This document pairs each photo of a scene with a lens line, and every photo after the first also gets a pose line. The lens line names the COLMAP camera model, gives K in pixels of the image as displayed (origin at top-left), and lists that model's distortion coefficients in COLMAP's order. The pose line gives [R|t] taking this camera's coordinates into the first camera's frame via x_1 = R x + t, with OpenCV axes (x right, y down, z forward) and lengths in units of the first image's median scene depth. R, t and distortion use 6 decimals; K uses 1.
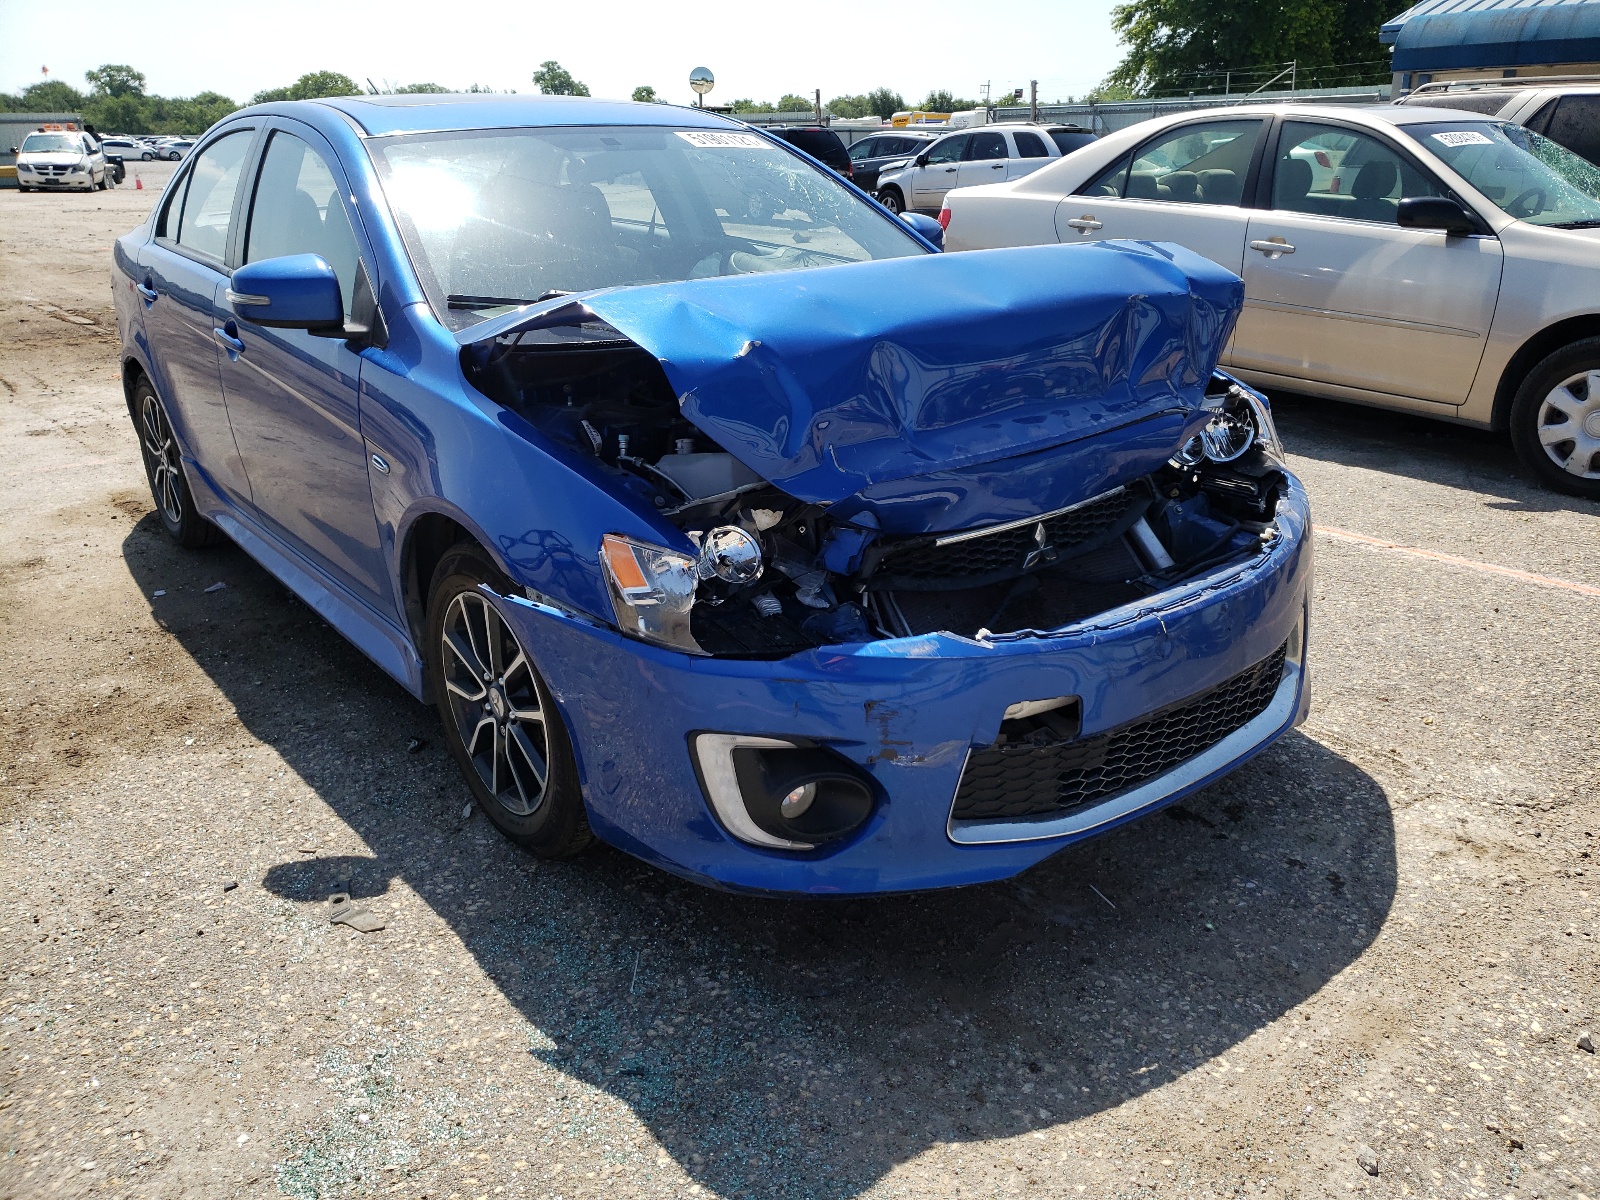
lens RADIAL K [[1235.4, 0, 856.3], [0, 1235.4, 608.0], [0, 0, 1]] dist [0.015551, 0.002733]
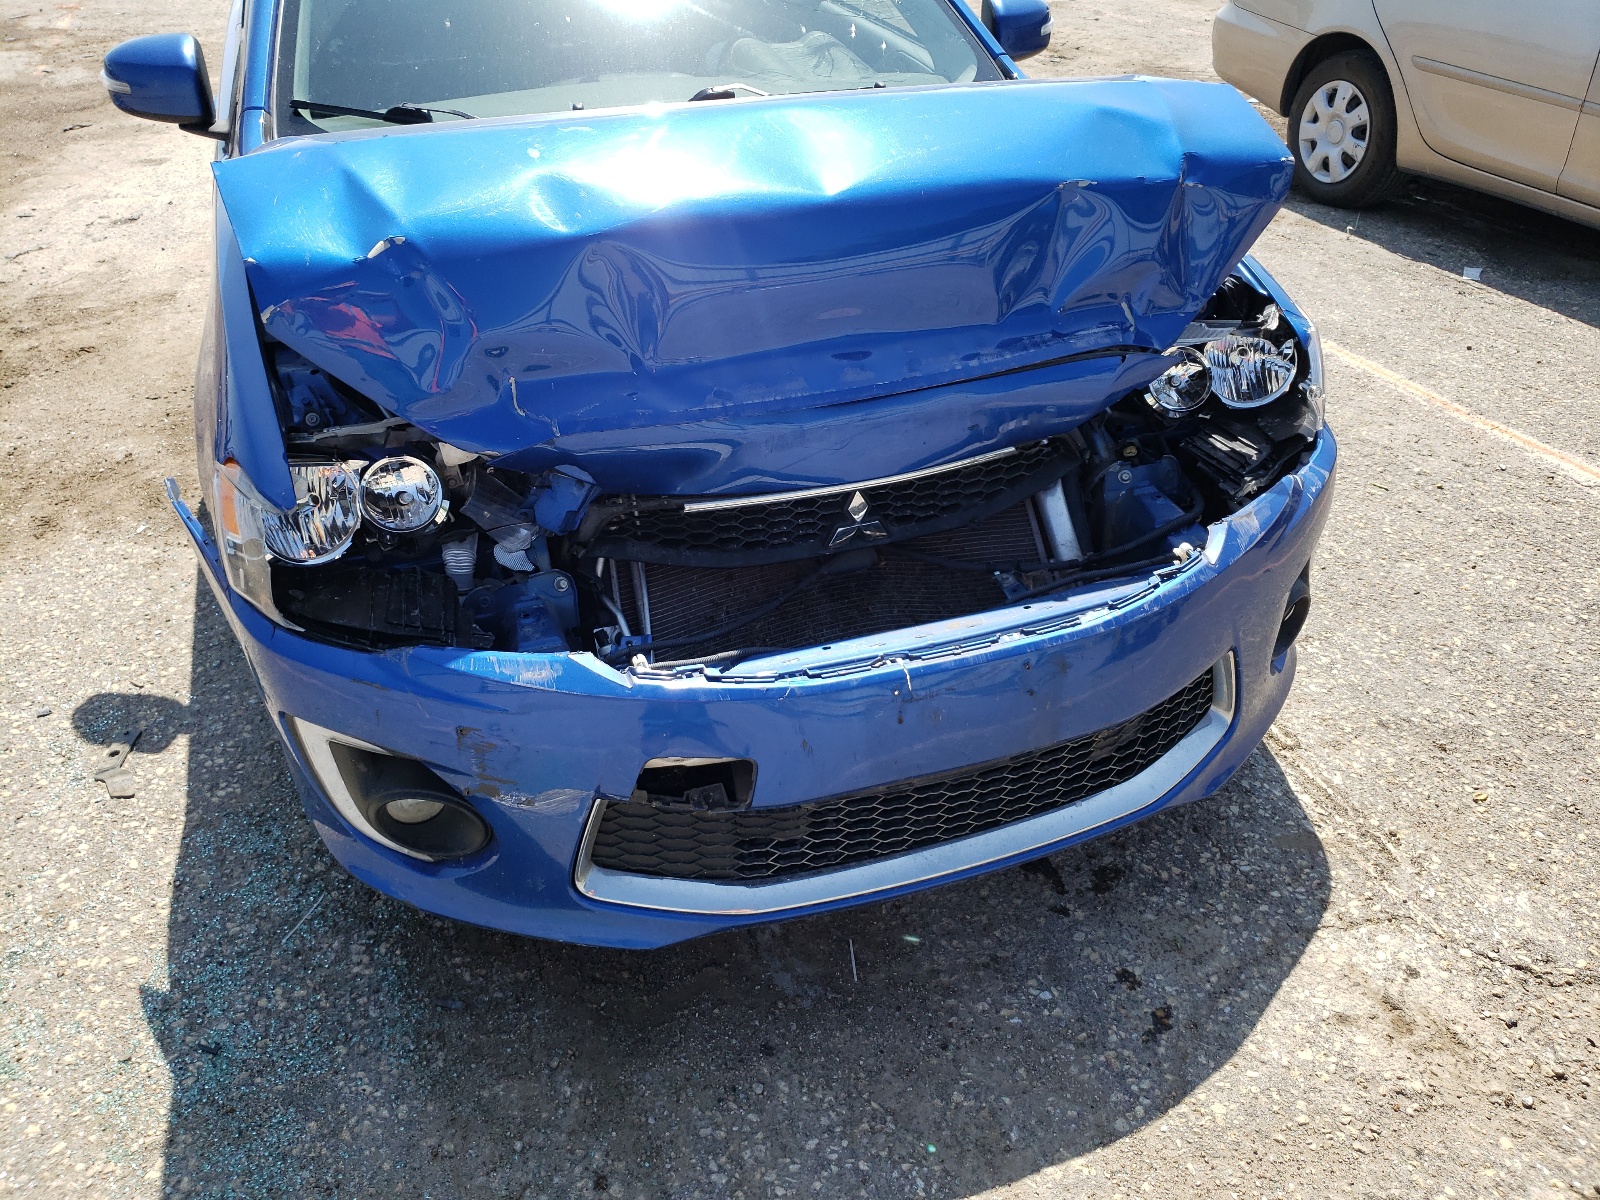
lens RADIAL K [[1242.3, 0, 795.6], [0, 1242.3, 591.3], [0, 0, 1]] dist [0.023998, -0.006397]
pose [[0.938852, 0.190345, -0.286925, 0.355099], [-0.129523, 0.967336, 0.217912, -0.177161], [0.319031, -0.167424, 0.932839, 0.264519]]
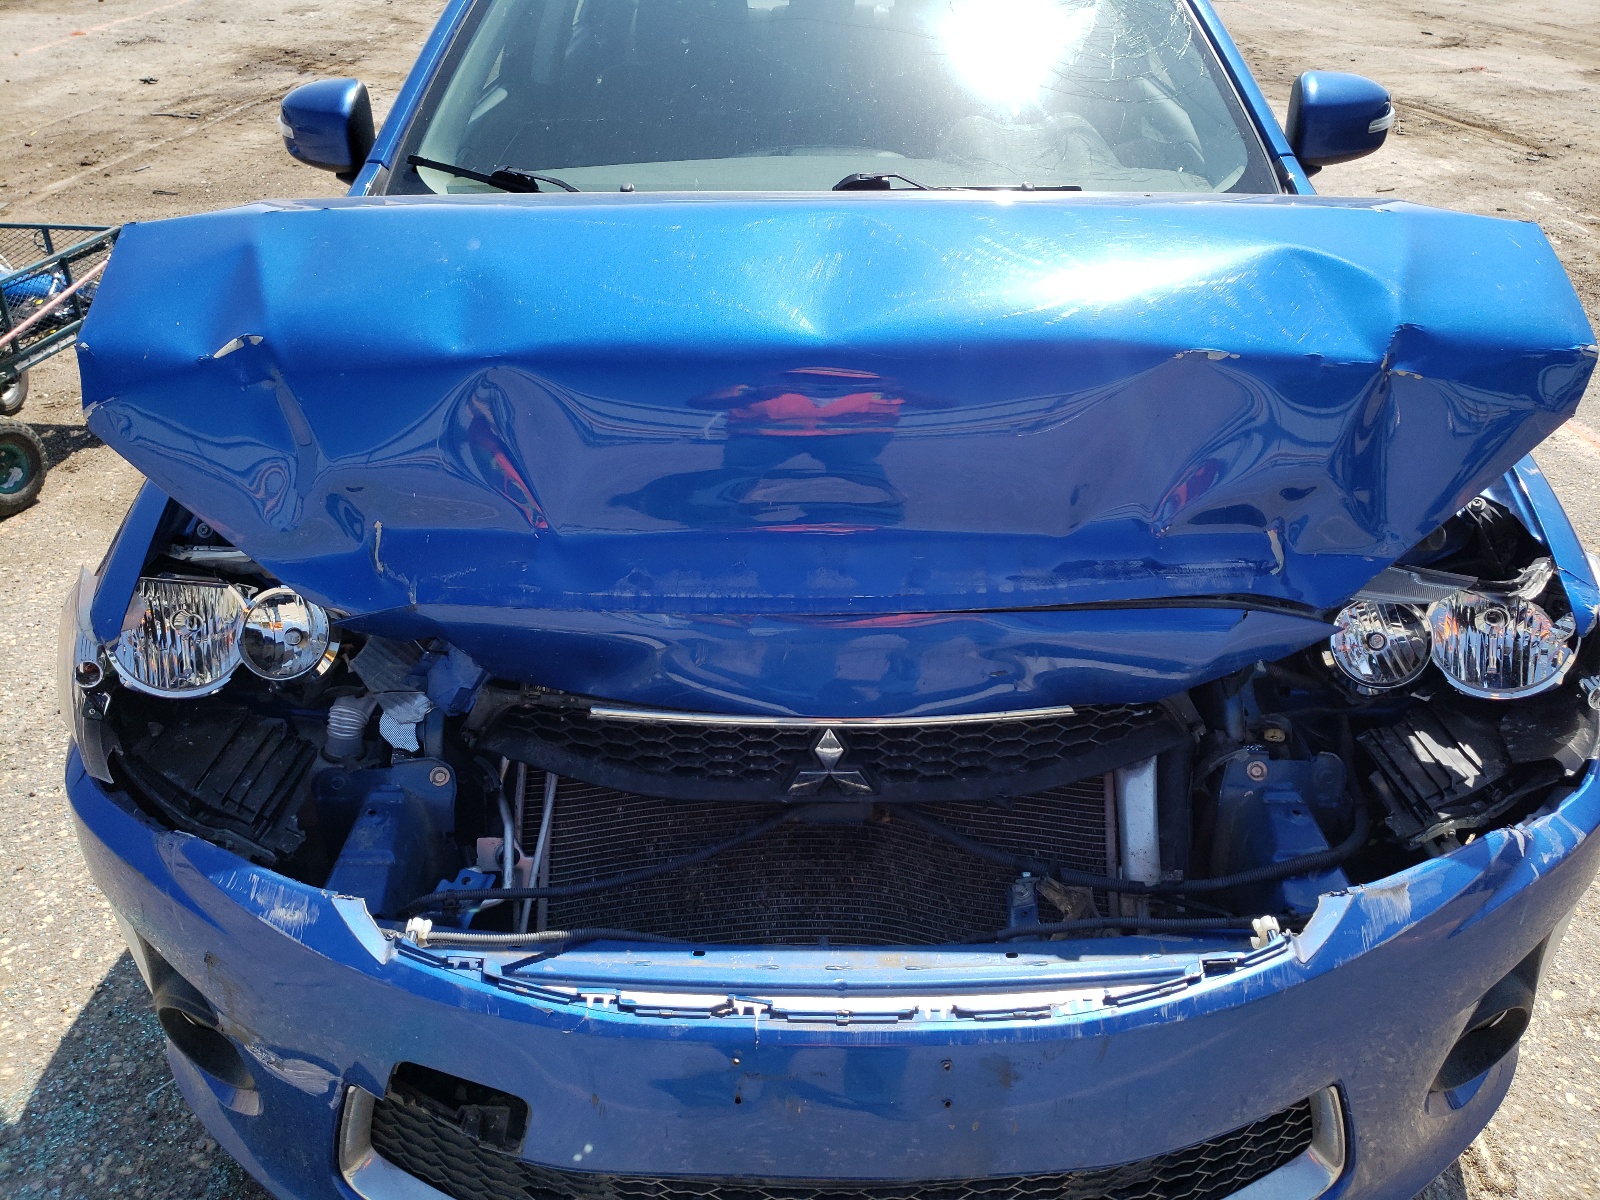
lens RADIAL K [[1258.9, 0, 796.8], [0, 1258.9, 616.0], [0, 0, 1]] dist [0.001088, -0.002868]
pose [[0.762583, 0.335500, -0.553089, 0.448876], [-0.234940, 0.940254, 0.246424, -0.262984], [0.602720, -0.057976, 0.795844, 0.552615]]
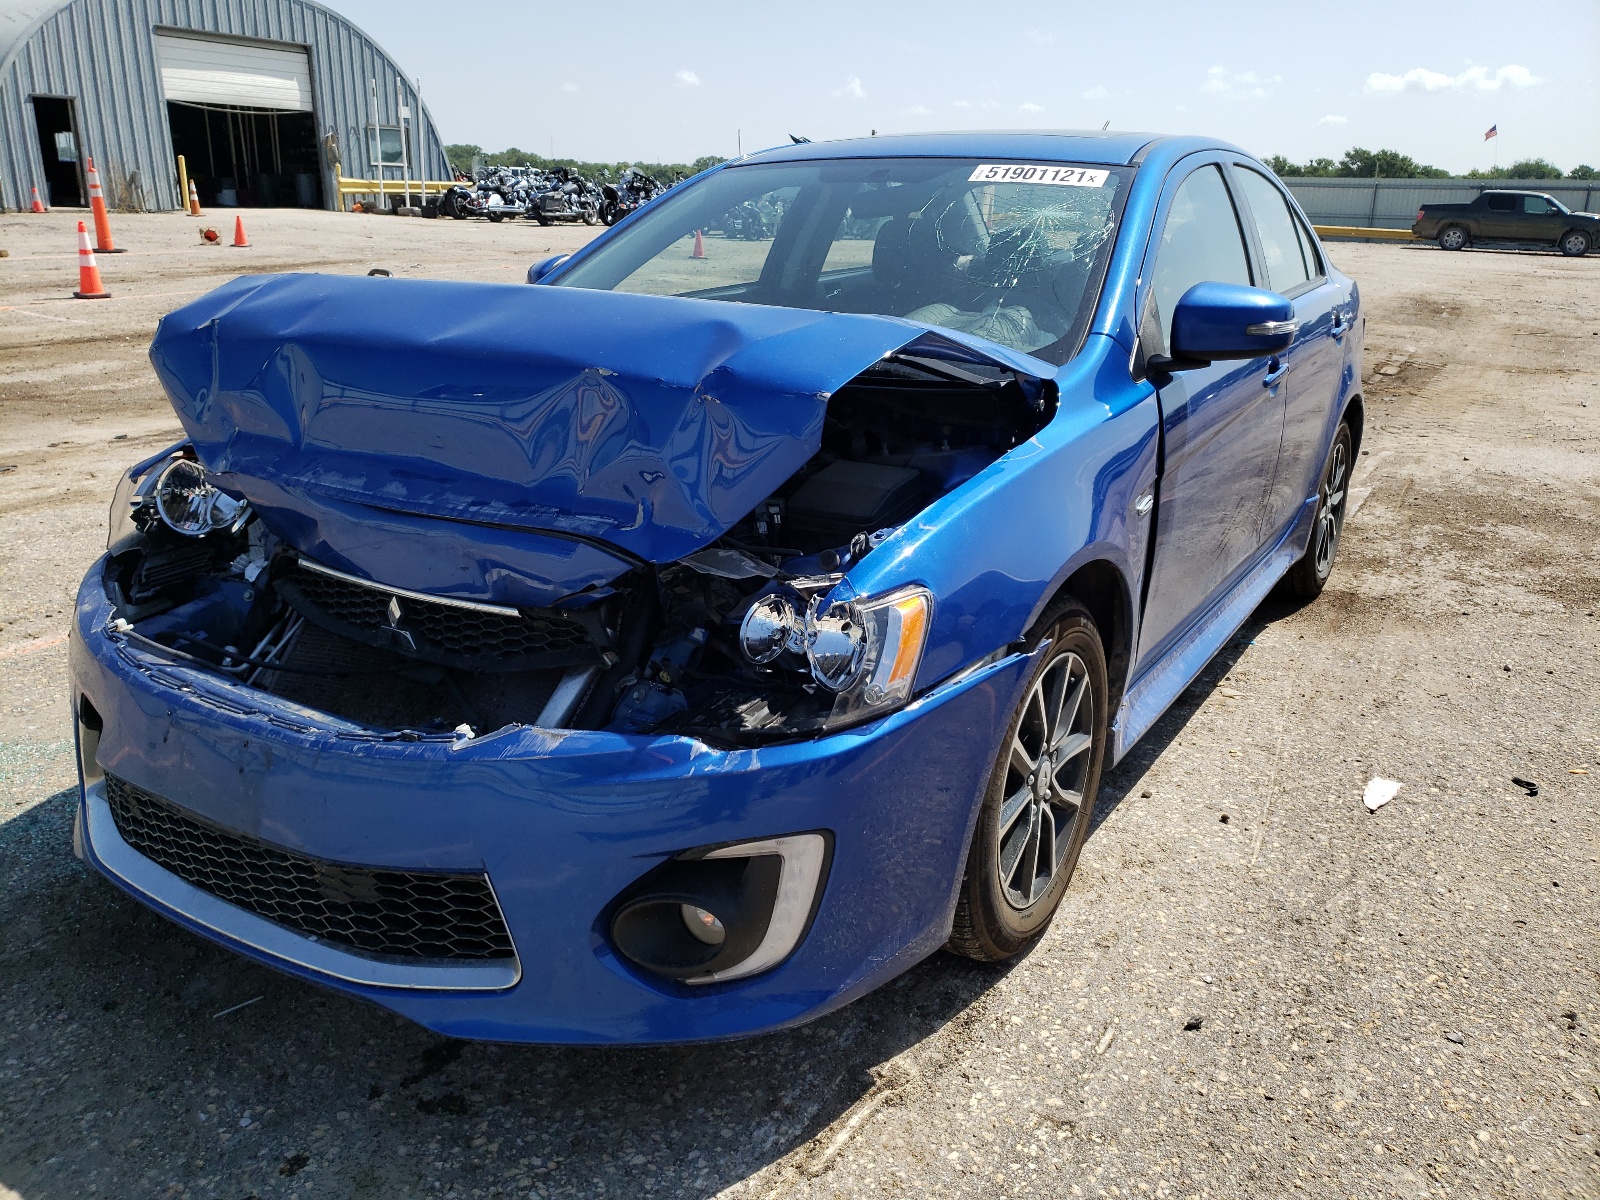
lens RADIAL K [[1242.3, 0, 795.6], [0, 1242.3, 591.3], [0, 0, 1]] dist [0.023998, -0.006397]
pose [[0.316425, 0.302959, -0.898939, 1.032824], [-0.362888, 0.914210, 0.180370, -0.336125], [0.876463, 0.269141, 0.399219, 0.923764]]
